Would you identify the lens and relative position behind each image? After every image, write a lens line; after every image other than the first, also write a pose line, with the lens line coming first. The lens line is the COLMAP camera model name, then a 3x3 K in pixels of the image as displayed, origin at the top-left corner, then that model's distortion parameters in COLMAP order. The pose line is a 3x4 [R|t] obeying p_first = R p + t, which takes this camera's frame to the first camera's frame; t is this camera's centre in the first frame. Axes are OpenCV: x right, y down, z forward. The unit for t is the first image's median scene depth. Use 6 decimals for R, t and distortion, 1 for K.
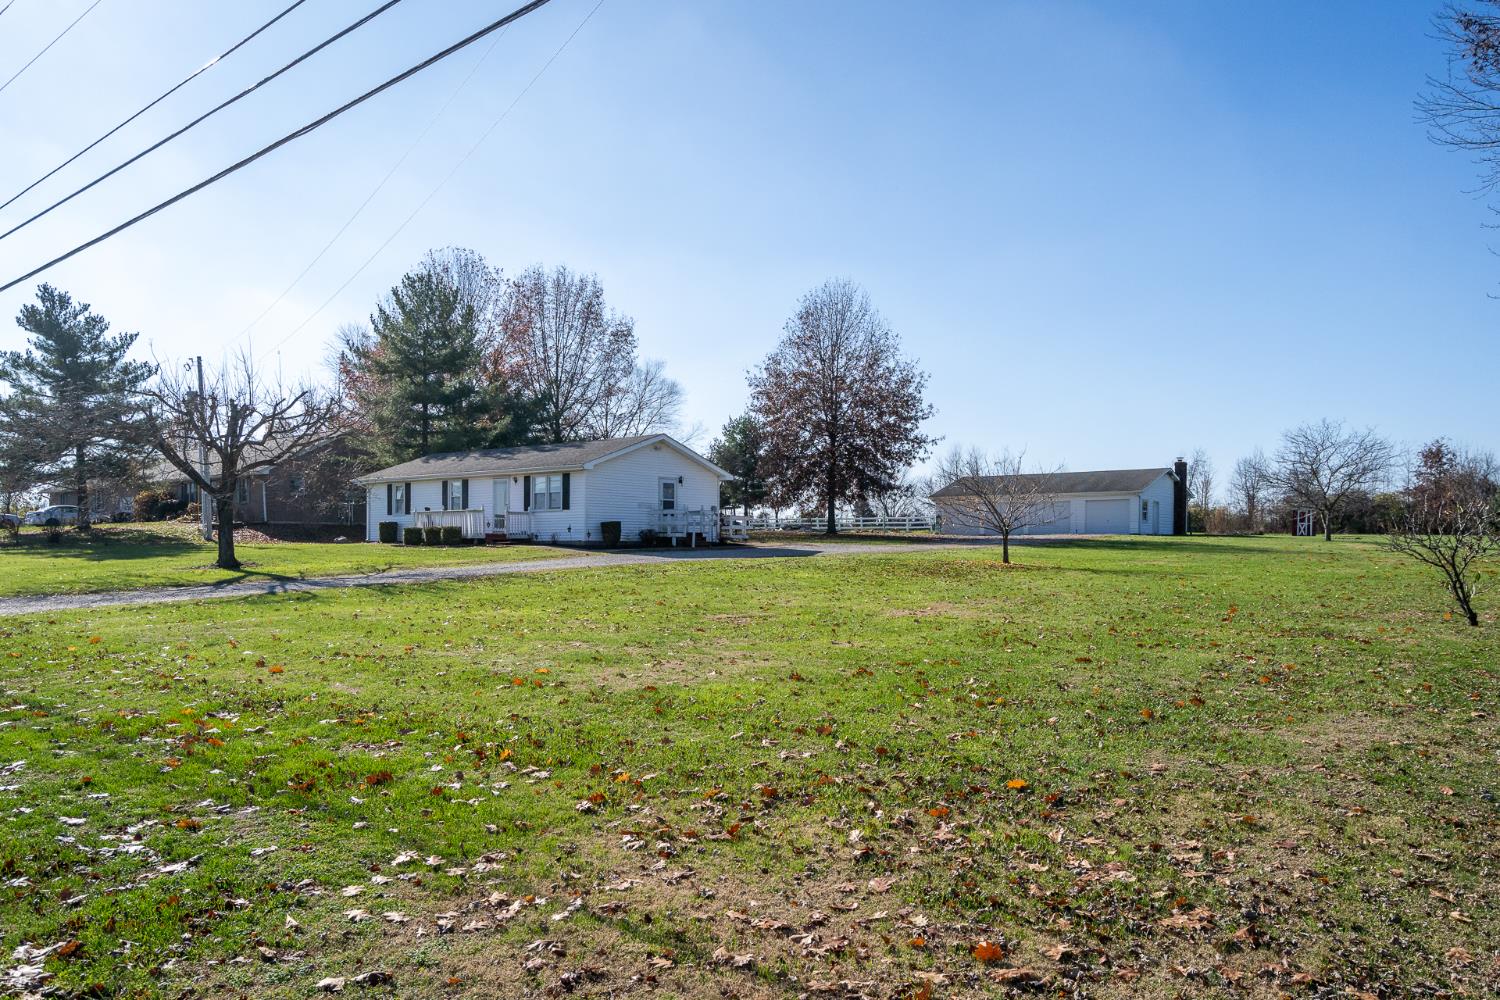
lens RADIAL K [[1054.5, 0, 753.0], [0, 1054.5, 556.9], [0, 0, 1]] dist [-0.000861, 0.001633]
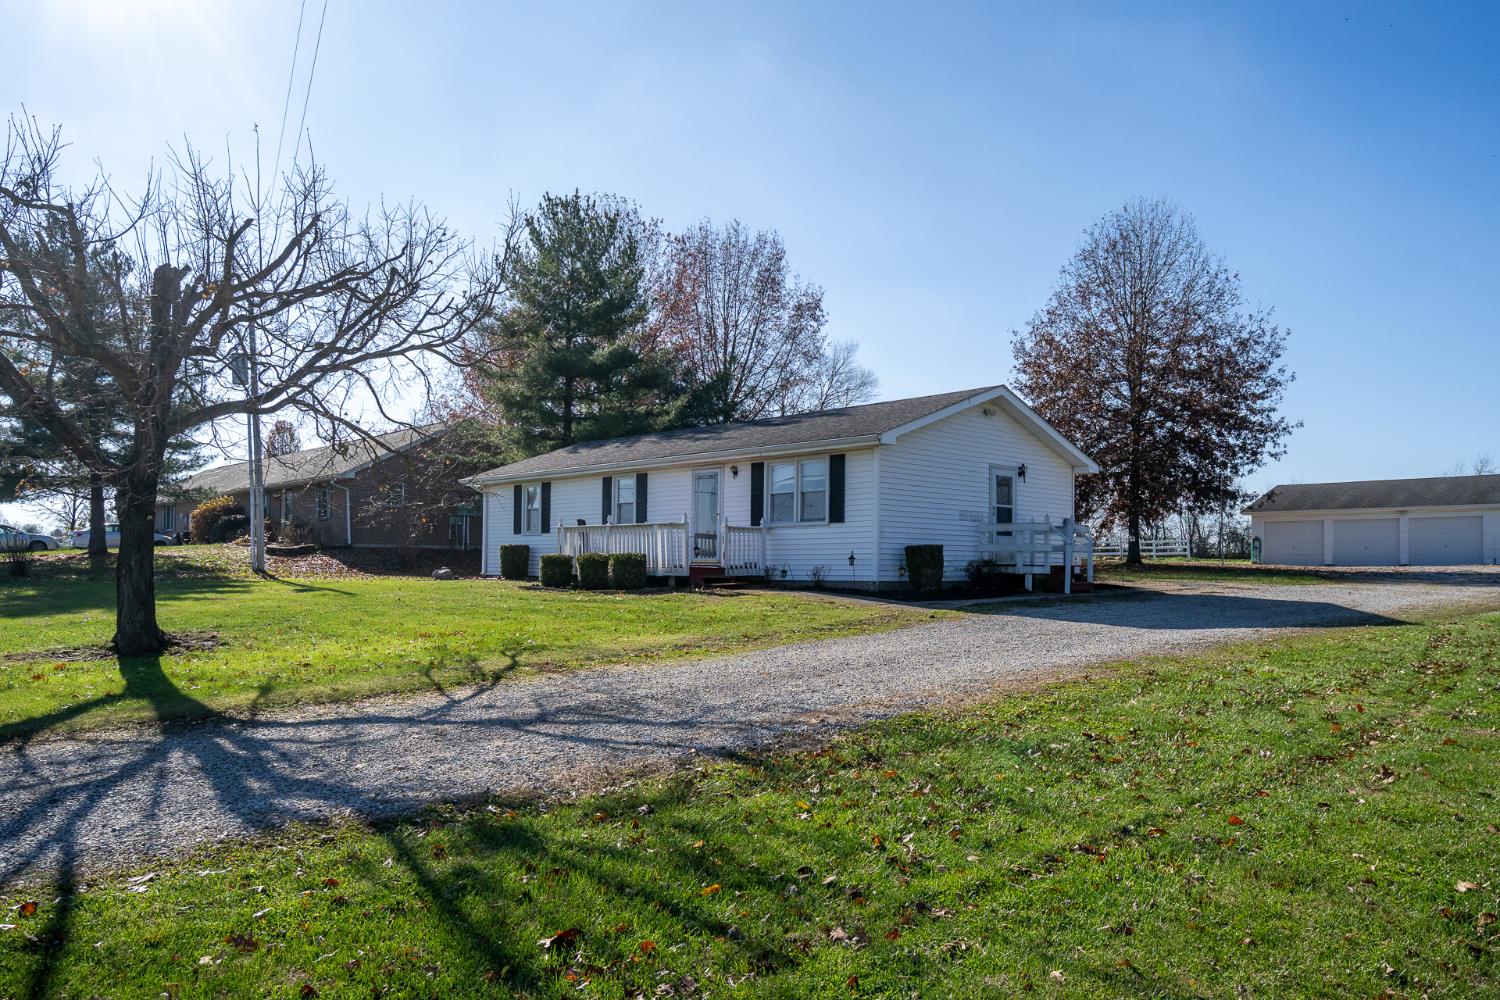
lens RADIAL K [[1054.5, 0, 753.0], [0, 1054.5, 556.9], [0, 0, 1]] dist [-0.000861, 0.001633]
pose [[0.993406, 0.002755, -0.114616, -0.122152], [-0.005403, 0.999726, -0.022796, -0.011617], [0.114522, 0.023265, 0.993148, 0.359818]]
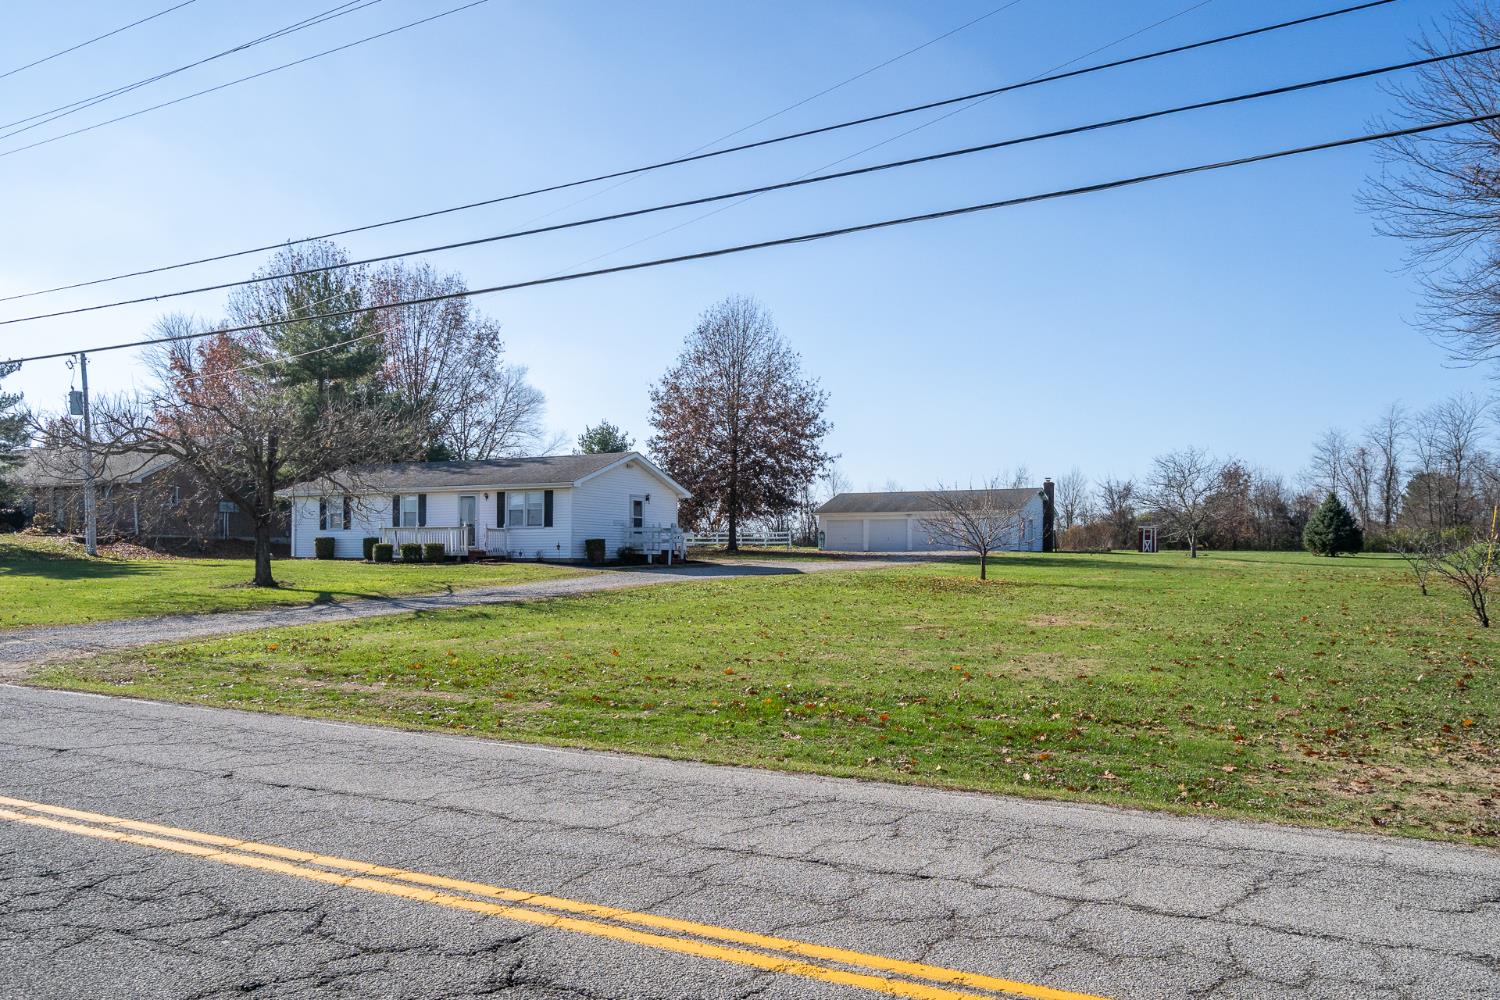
lens RADIAL K [[1128.1, 0, 747.2], [0, 1128.1, 552.9], [0, 0, 1]] dist [0.001332, -0.002697]
pose [[0.980202, 0.001633, 0.197996, -0.157669], [0.001645, 0.999864, -0.016387, -0.001953], [-0.197996, 0.016388, 0.980066, -0.060367]]
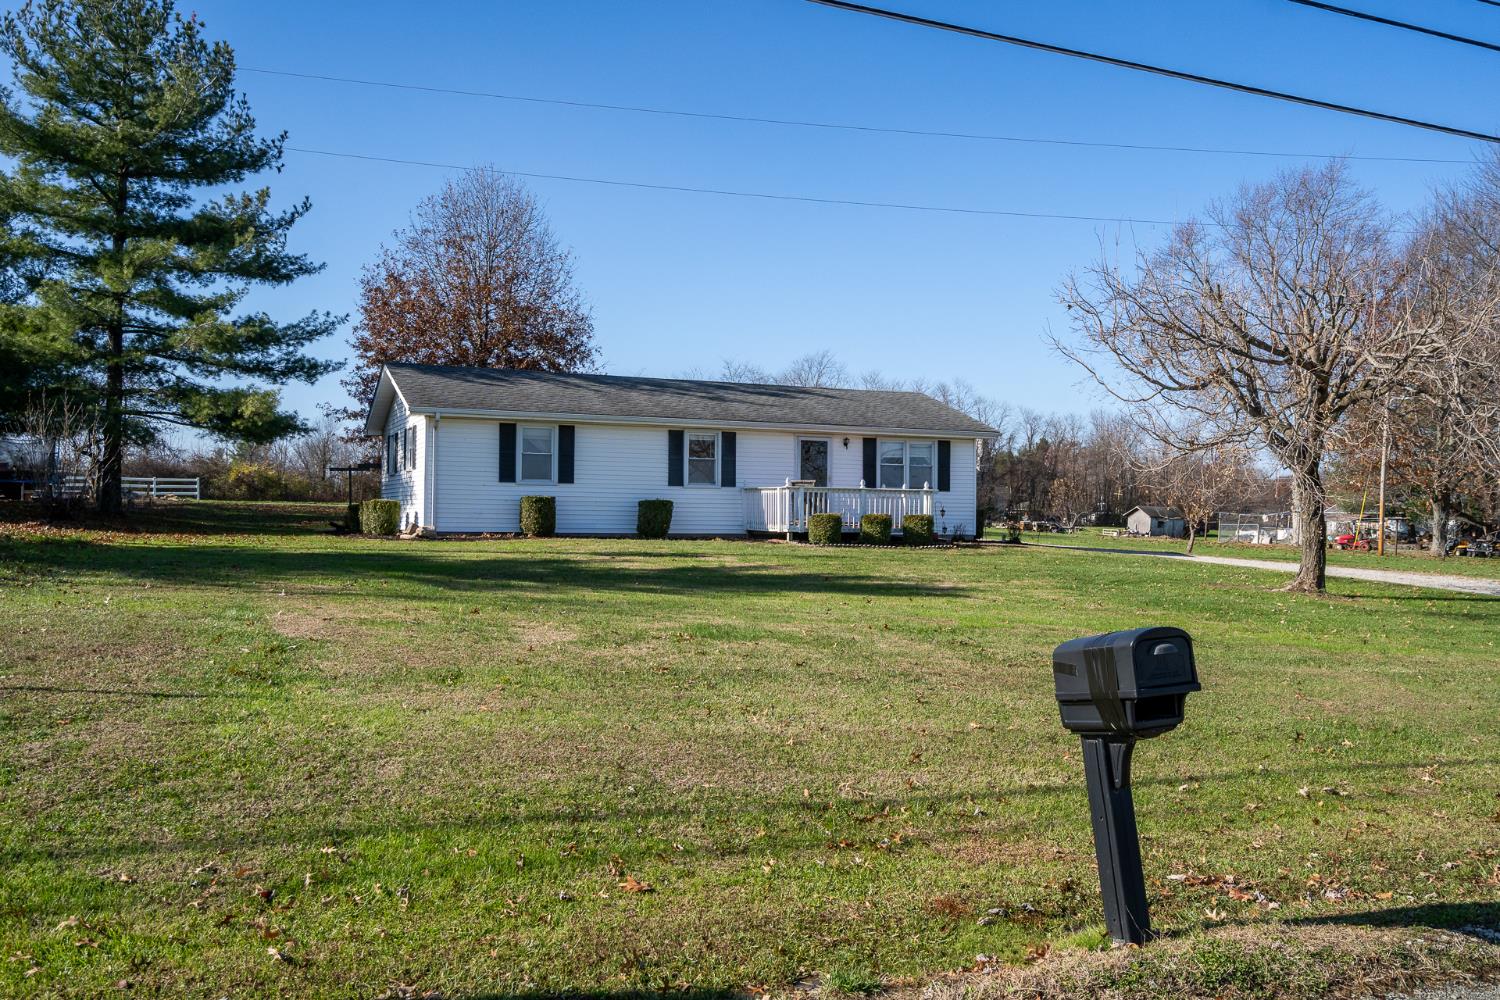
lens RADIAL K [[1237.2, 0, 750.0], [0, 1237.2, 500.0], [0, 0, 1]] dist [0.005179, -0.000086]
pose [[0.455684, 0.021553, 0.889881, -0.754393], [0.004364, 0.999641, -0.026446, -0.013698], [-0.890131, 0.015935, 0.455426, 0.569099]]
